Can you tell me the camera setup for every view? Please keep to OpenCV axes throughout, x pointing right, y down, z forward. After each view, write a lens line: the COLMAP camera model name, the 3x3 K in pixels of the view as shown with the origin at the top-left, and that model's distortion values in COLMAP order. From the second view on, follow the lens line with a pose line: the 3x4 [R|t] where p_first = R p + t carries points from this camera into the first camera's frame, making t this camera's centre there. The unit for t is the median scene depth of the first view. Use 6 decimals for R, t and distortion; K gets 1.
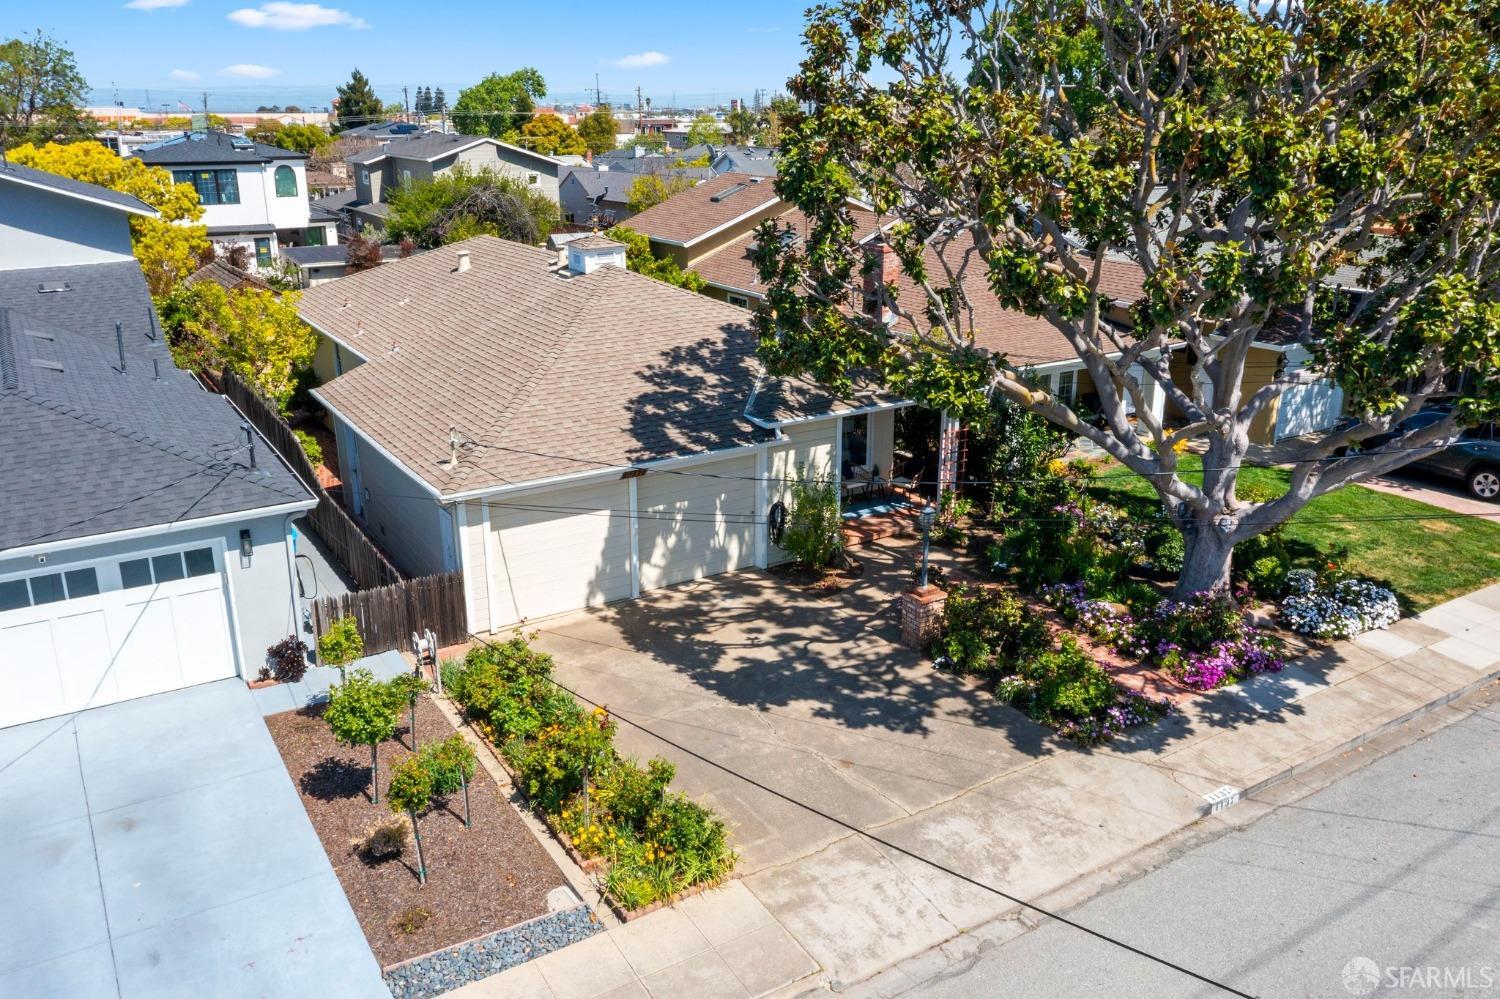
lens RADIAL K [[1210.8, 0, 750.0], [0, 1210.8, 499.5], [0, 0, 1]] dist [-0.031745, 0.005009]
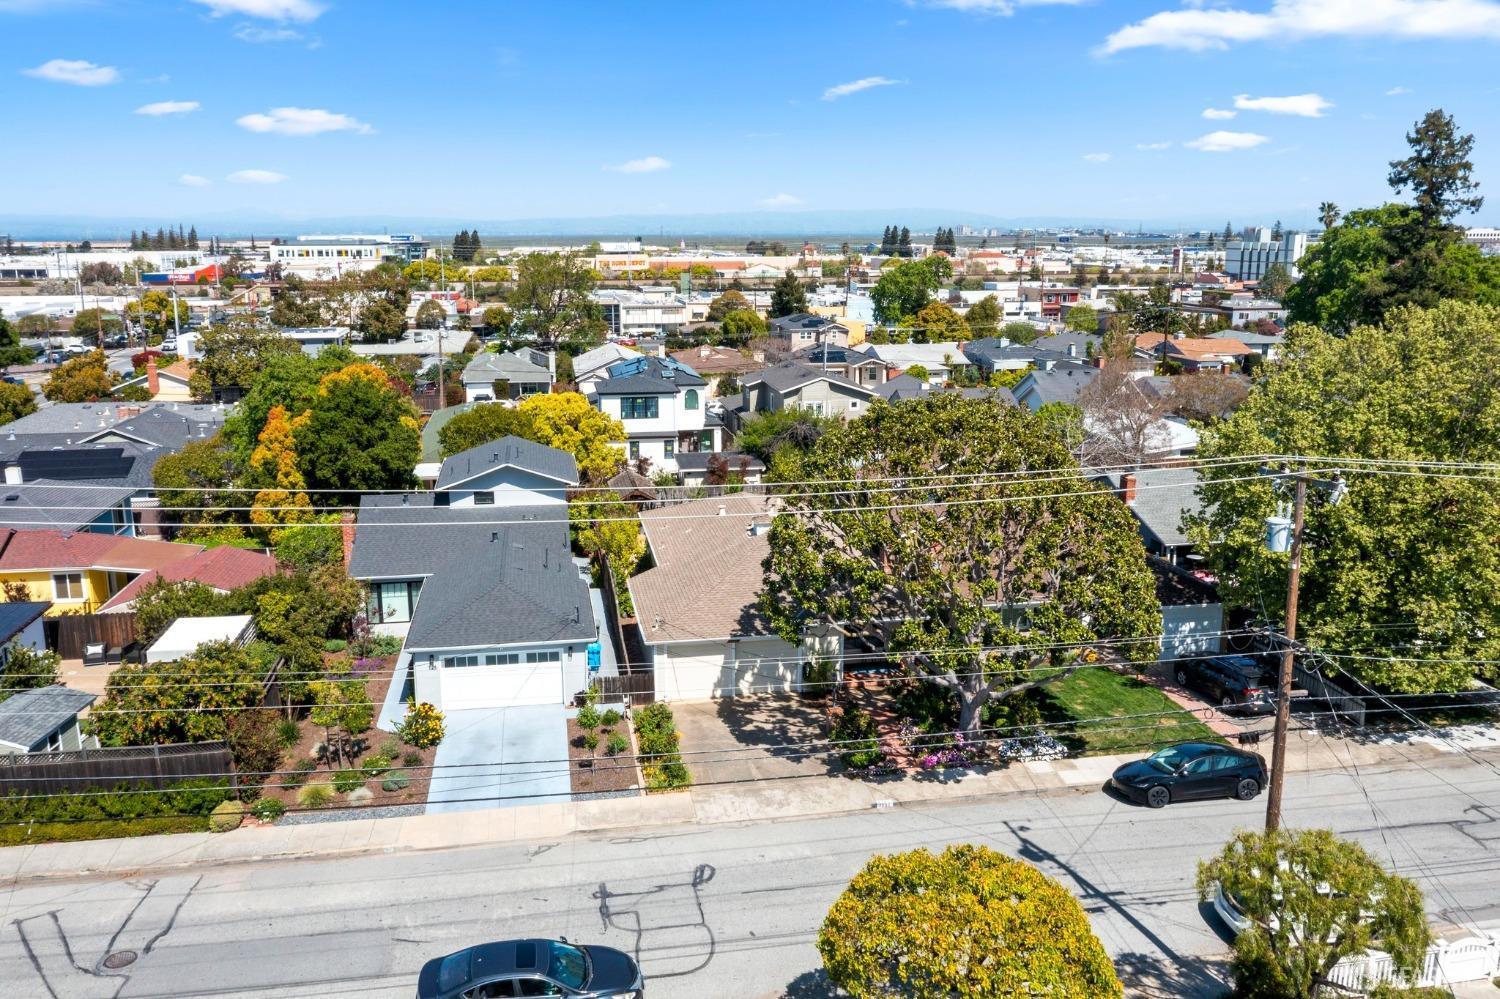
lens RADIAL K [[1253.3, 0, 757.9], [0, 1253.3, 547.6], [0, 0, 1]] dist [0.002245, 0.000029]
pose [[0.927447, 0.098495, -0.360750, 0.773063], [-0.115314, 0.993006, -0.025341, -0.139283], [0.355731, 0.065102, 0.932318, -1.186449]]
